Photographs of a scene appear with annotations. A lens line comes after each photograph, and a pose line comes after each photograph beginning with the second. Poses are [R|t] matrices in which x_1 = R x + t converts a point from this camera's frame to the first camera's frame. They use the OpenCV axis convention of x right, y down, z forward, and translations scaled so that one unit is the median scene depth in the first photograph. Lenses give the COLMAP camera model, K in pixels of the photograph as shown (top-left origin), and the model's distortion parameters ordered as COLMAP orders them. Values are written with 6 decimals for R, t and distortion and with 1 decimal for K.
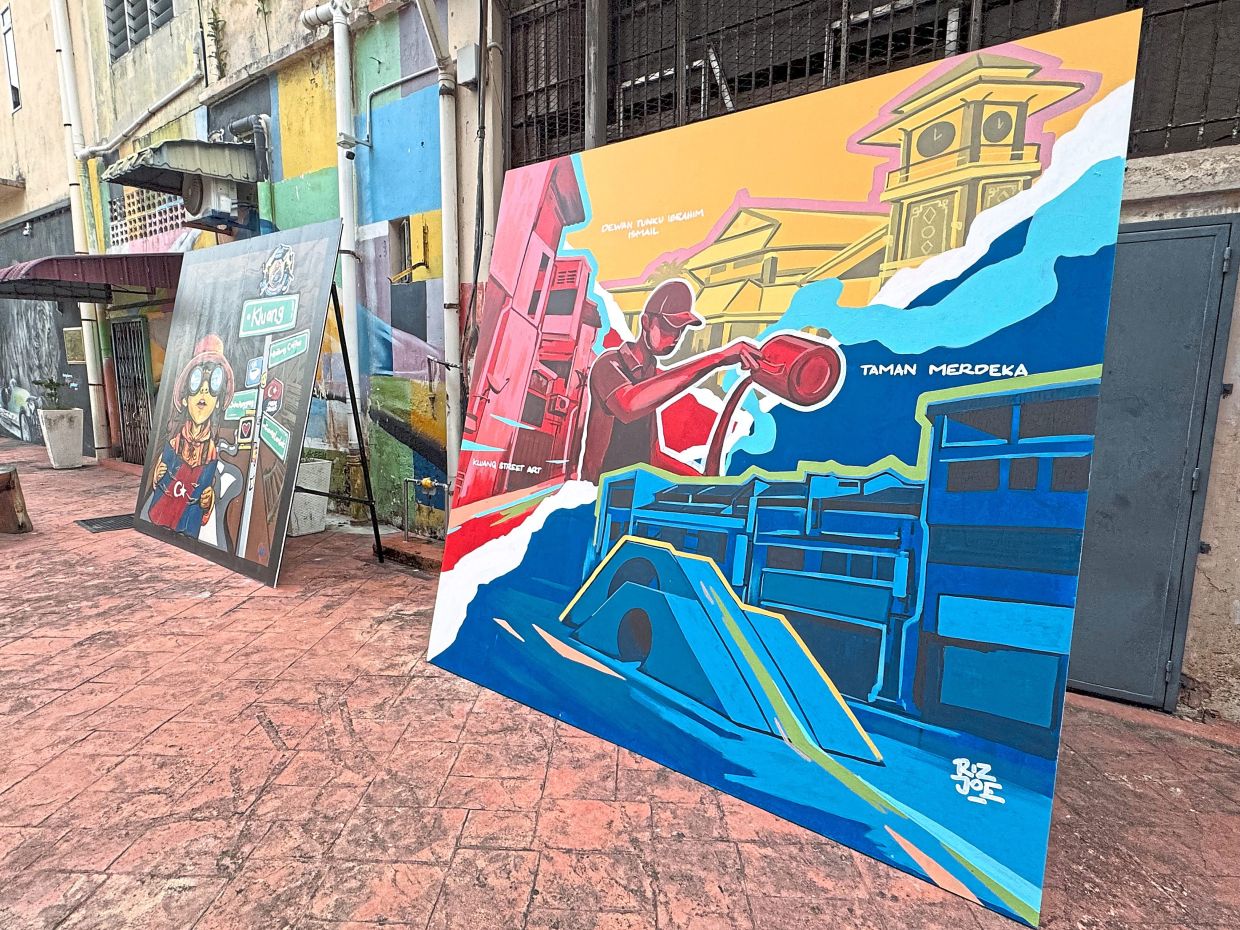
lens RADIAL K [[625.9, 0, 618.3], [0, 625.9, 462.5], [0, 0, 1]] dist [0.003467, -0.000847]
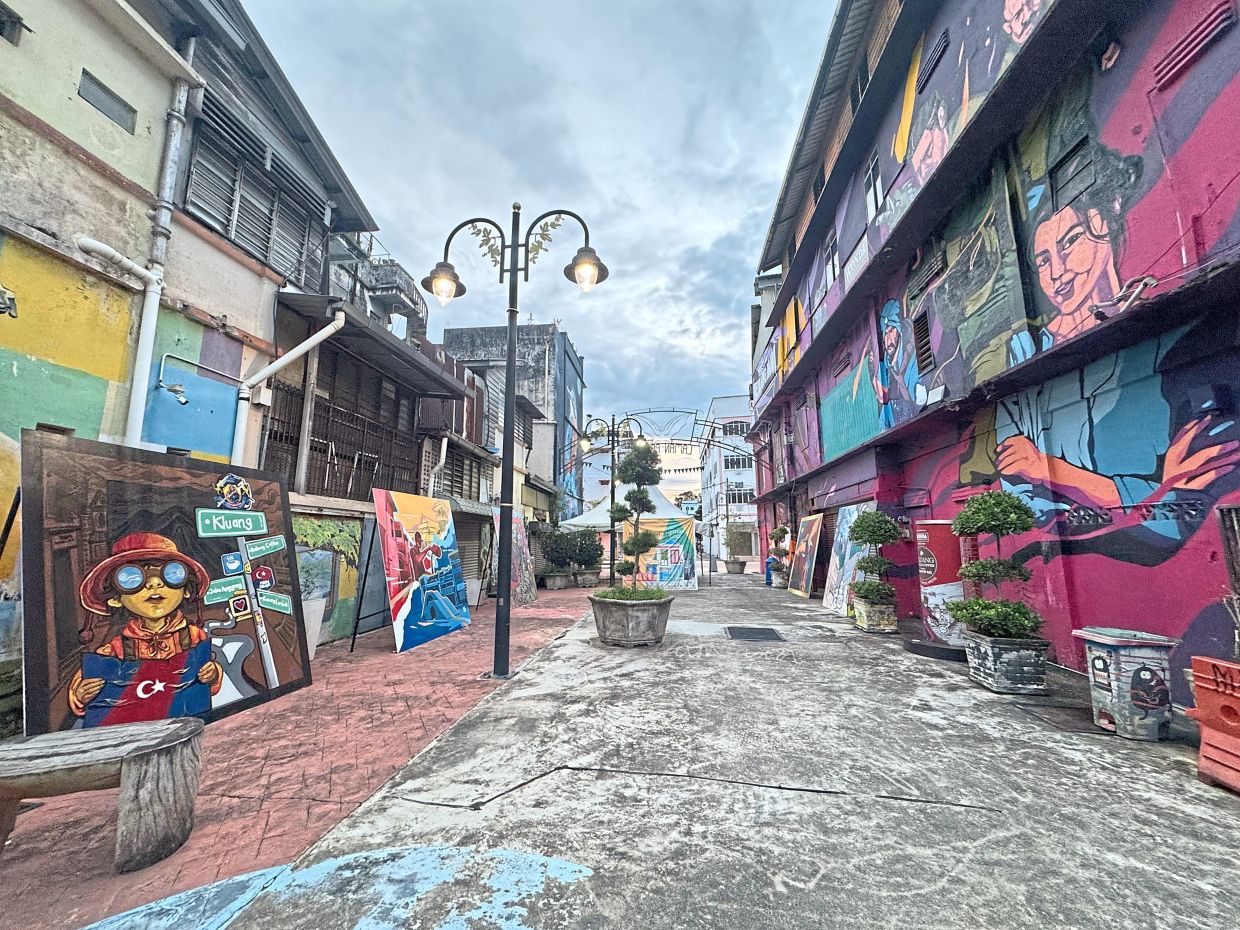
lens RADIAL K [[496.1, 0, 621.0], [0, 496.1, 461.2], [0, 0, 1]] dist [-0.001608, 0.000226]
pose [[-0.482246, 0.131351, 0.866133, -2.584948], [0.124545, 0.988932, -0.080630, -0.226669], [-0.867137, 0.068989, -0.493268, 1.028426]]
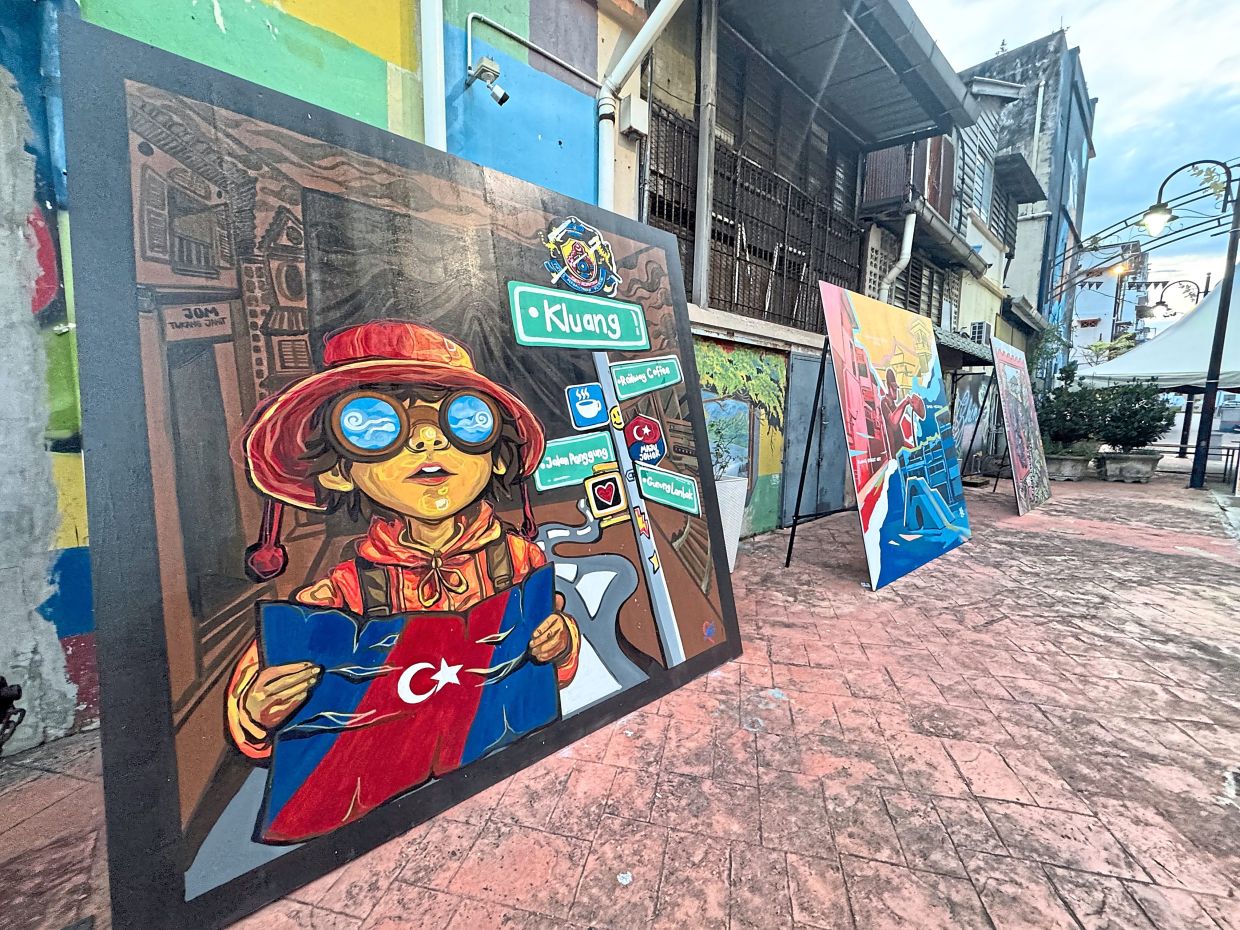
lens RADIAL K [[496.1, 0, 617.6], [0, 496.1, 462.2], [0, 0, 1]] dist [-0.001608, 0.000226]
pose [[0.231004, -0.114531, 0.966188, -1.411664], [0.127078, 0.988092, 0.086745, -0.167097], [-0.964618, 0.102742, 0.242808, 1.121281]]
